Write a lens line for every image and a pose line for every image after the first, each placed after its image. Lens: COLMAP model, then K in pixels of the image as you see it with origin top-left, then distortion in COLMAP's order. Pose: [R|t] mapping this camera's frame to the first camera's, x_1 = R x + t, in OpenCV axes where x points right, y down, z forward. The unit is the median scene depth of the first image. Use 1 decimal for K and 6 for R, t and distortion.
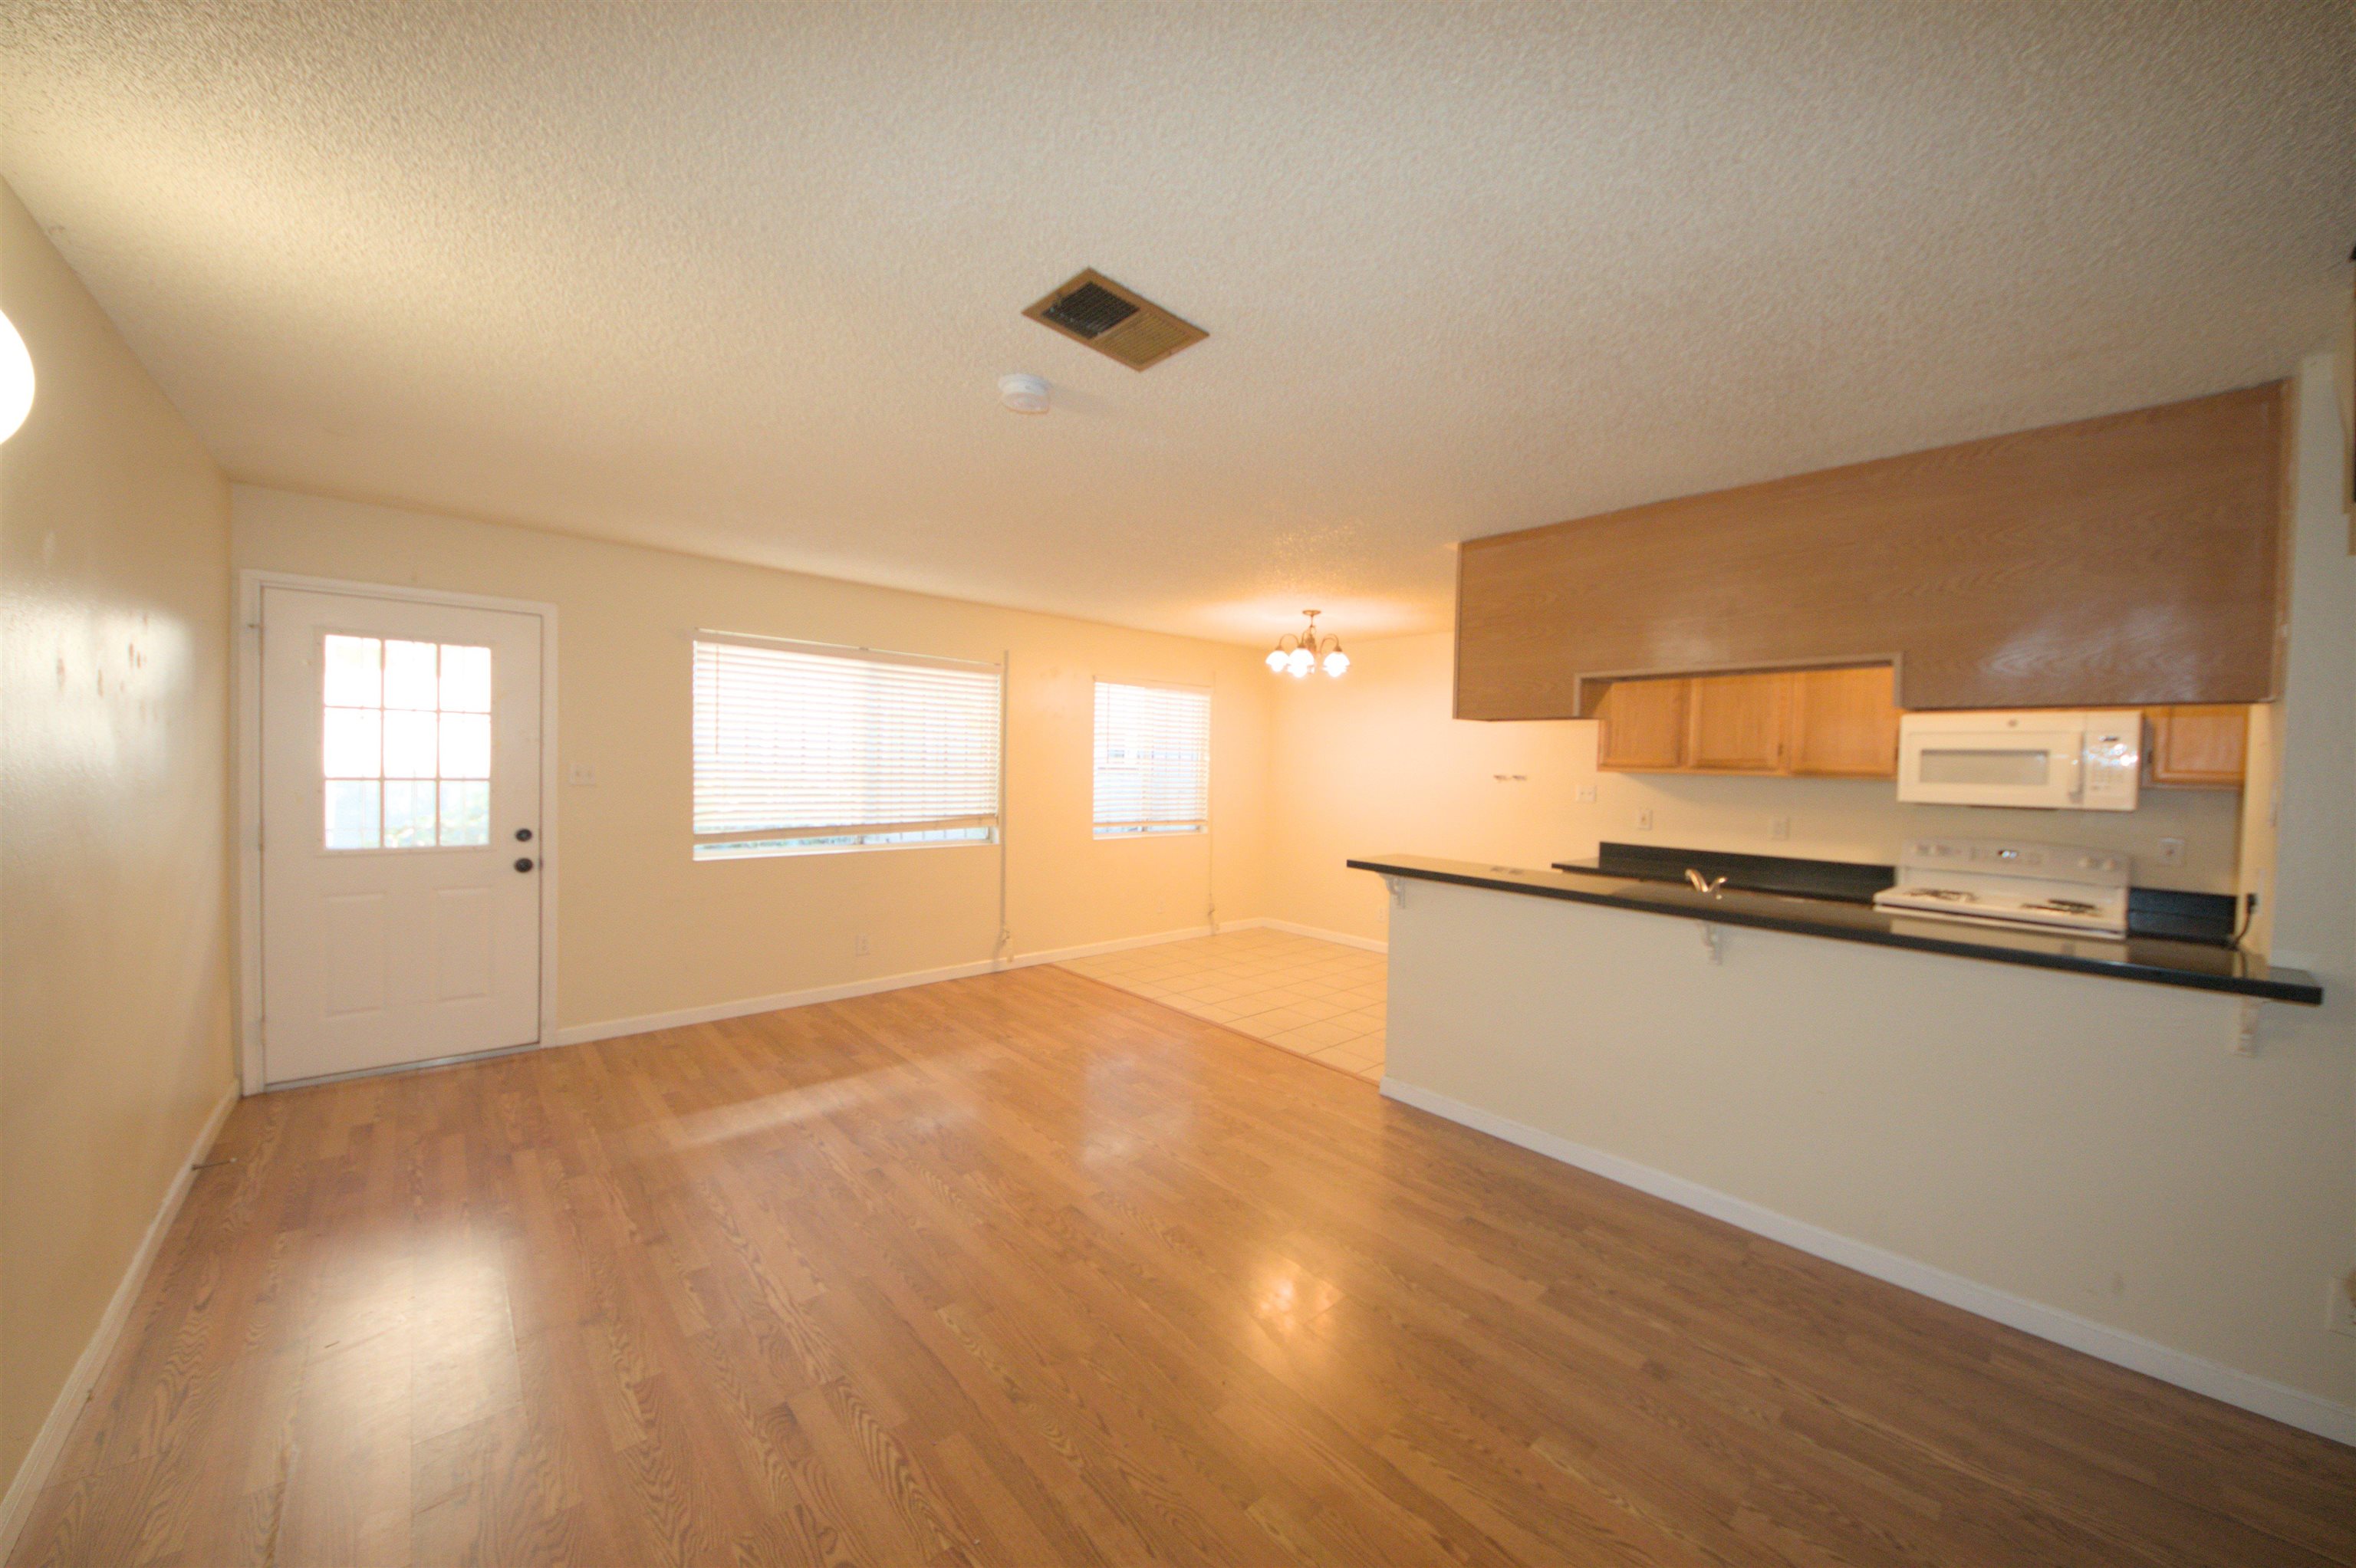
lens RADIAL K [[825.3, 0, 1181.8], [0, 825.3, 771.0], [0, 0, 1]] dist [0.045285, -0.023969]
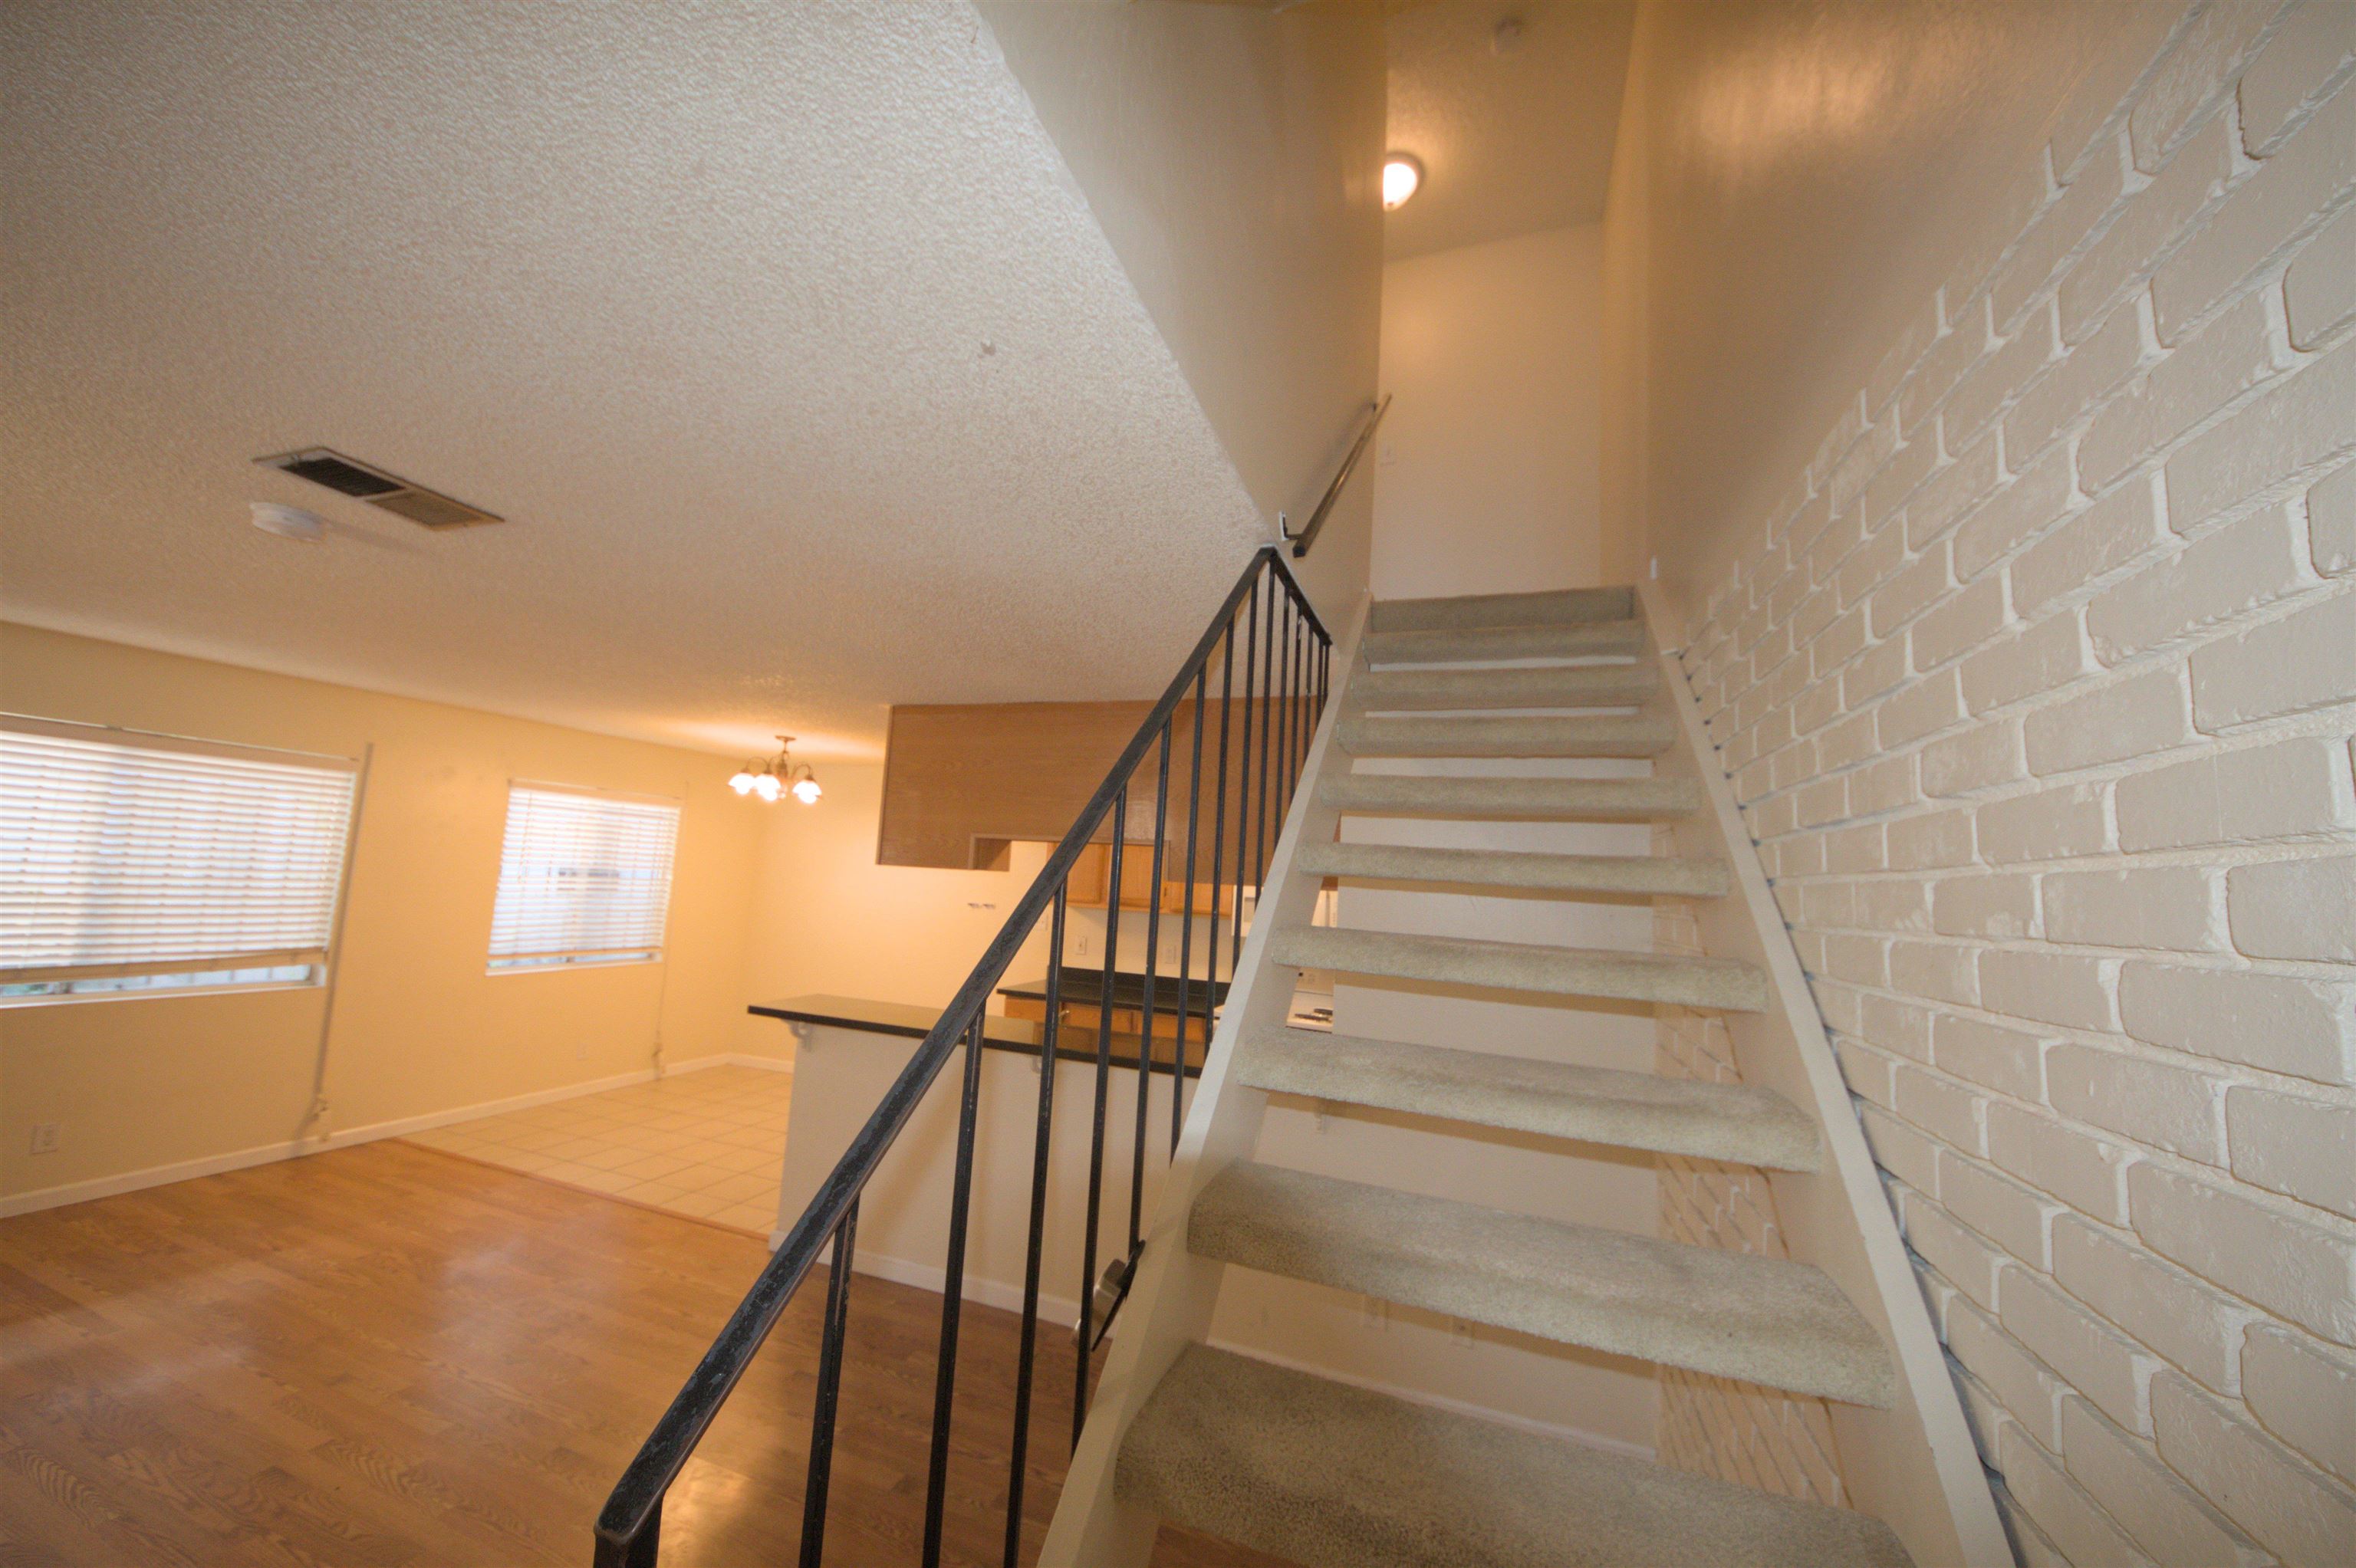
lens RADIAL K [[842.7, 0, 1159.5], [0, 842.7, 779.8], [0, 0, 1]] dist [0.031133, -0.015094]
pose [[0.890718, 0.080725, 0.447331, 0.127399], [-0.031767, 0.992753, -0.115897, -0.046026], [-0.453445, 0.089021, 0.886827, -0.112770]]
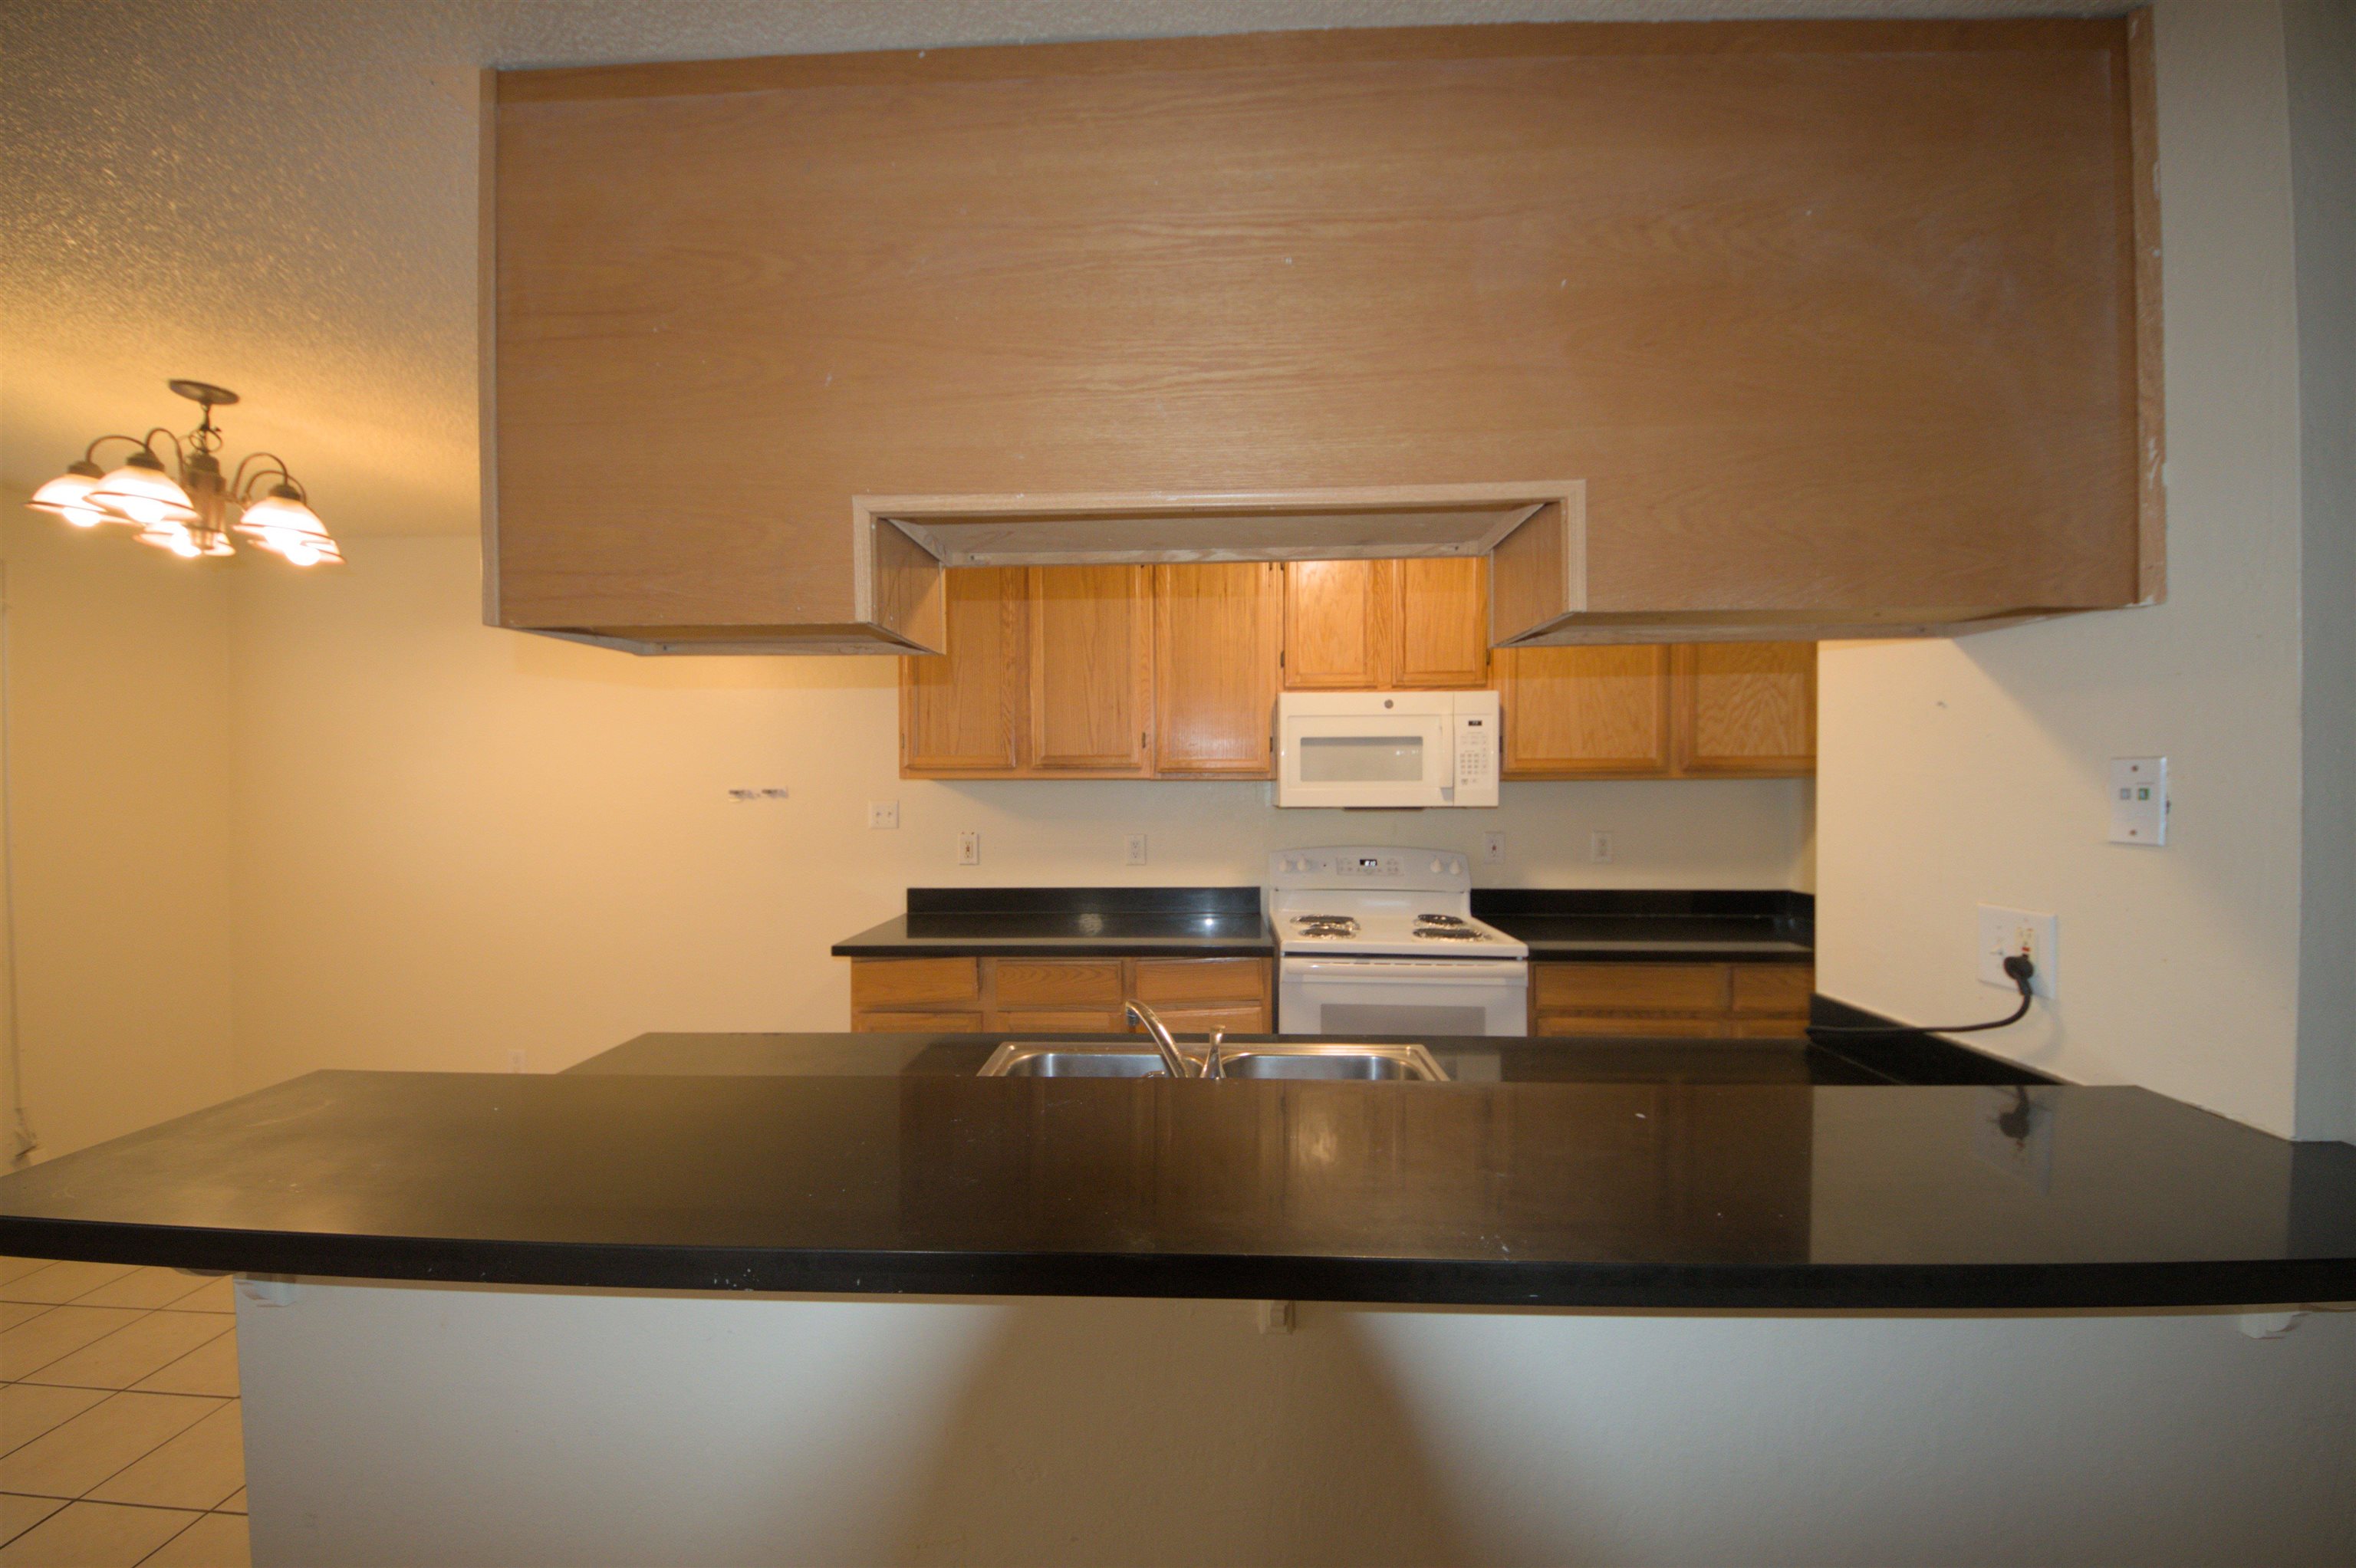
lens RADIAL K [[827.1, 0, 1179.2], [0, 827.1, 781.7], [0, 0, 1]] dist [0.029713, -0.017420]
pose [[0.691398, -0.033125, 0.721715, 0.223354], [0.031542, 0.999380, 0.015652, -0.000476], [-0.721786, 0.011942, 0.692014, 0.482910]]
